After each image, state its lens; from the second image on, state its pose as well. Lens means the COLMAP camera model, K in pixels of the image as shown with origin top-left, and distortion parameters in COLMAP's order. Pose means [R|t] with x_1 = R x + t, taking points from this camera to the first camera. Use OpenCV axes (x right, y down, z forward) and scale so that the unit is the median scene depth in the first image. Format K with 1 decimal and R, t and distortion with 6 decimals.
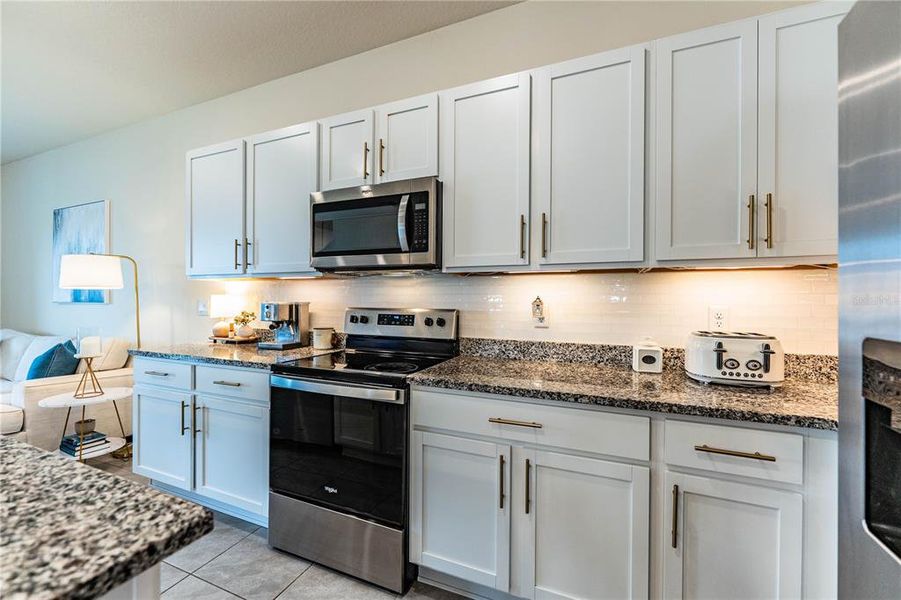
lens RADIAL K [[367.0, 0, 446.2], [0, 367.0, 303.2], [0, 0, 1]] dist [-0.007794, -0.000836]
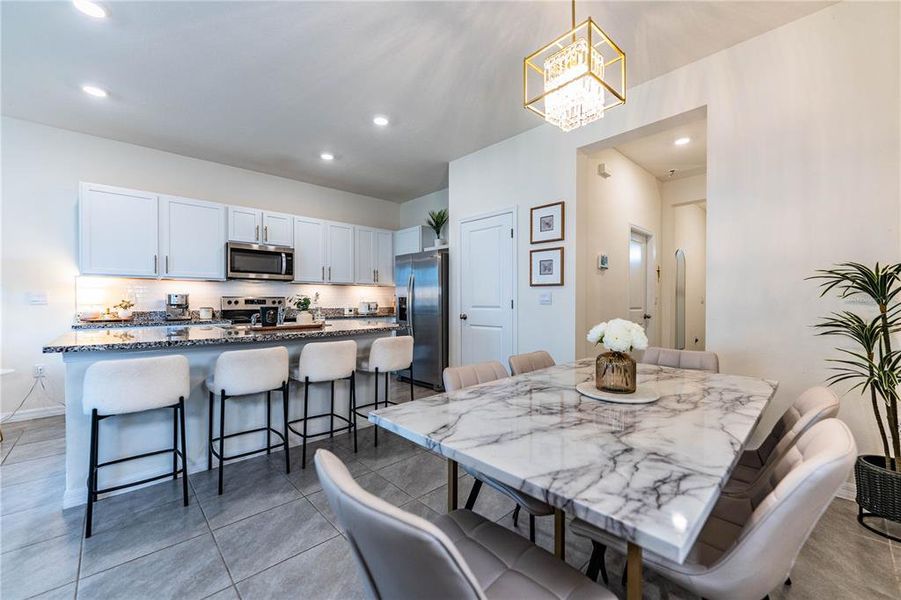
lens RADIAL K [[360.2, 0, 452.3], [0, 360.2, 302.2], [0, 0, 1]] dist [0.002253, -0.001418]
pose [[0.400590, -0.008877, 0.916215, -1.977719], [0.012751, 0.999910, 0.004112, 0.063310], [-0.916169, 0.010036, 0.400667, -1.135889]]
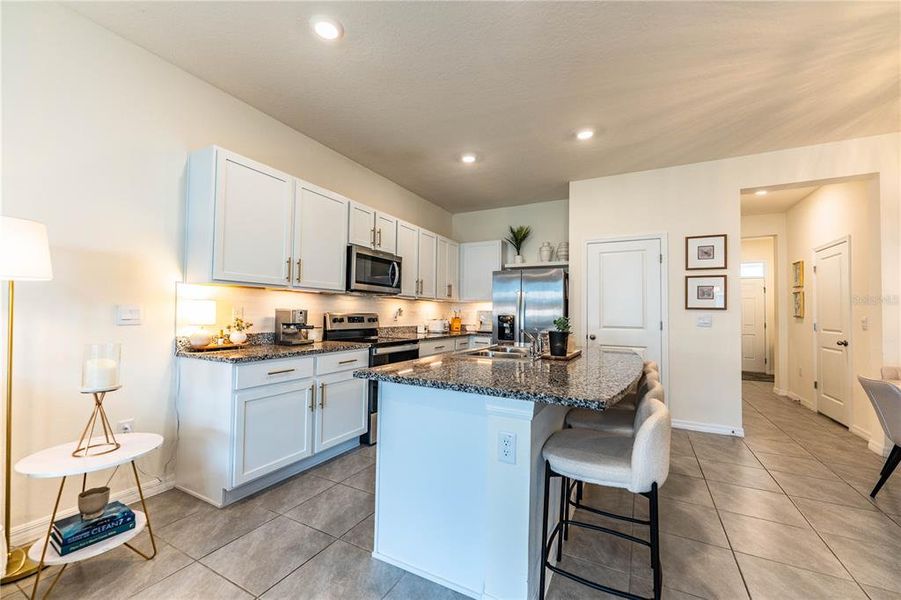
lens RADIAL K [[360.2, 0, 450.6], [0, 360.2, 302.0], [0, 0, 1]] dist [0.002253, -0.001418]
pose [[0.086455, 0.028009, 0.995862, -2.225223], [-0.002462, 0.999608, -0.027900, 0.009127], [-0.996253, -0.000040, 0.086490, 0.466206]]
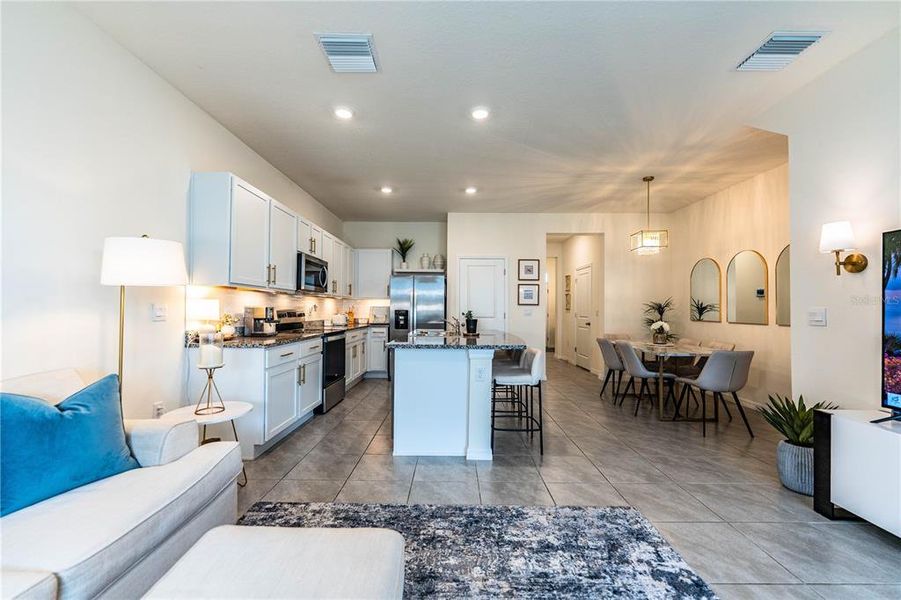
lens RADIAL K [[360.2, 0, 451.0], [0, 360.2, 302.5], [0, 0, 1]] dist [0.002253, -0.001418]
pose [[-0.383725, 0.011870, 0.923371, -2.855576], [0.003294, 0.999929, -0.011485, 0.002751], [-0.923442, -0.001366, -0.383736, 1.141186]]
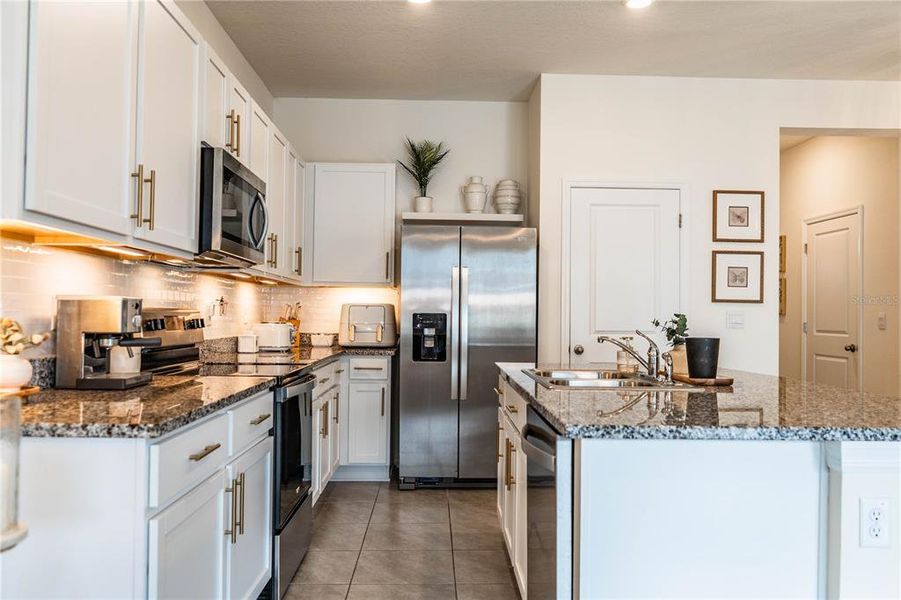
lens RADIAL K [[720.3, 0, 449.9], [0, 720.3, 295.5], [0, 0, 1]] dist [-0.018101, 0.019447]
pose [[-0.412823, 0.016923, 0.910654, -2.067998], [-0.001956, 0.999809, -0.019467, 0.019438], [-0.910809, -0.009817, -0.412711, 1.316506]]
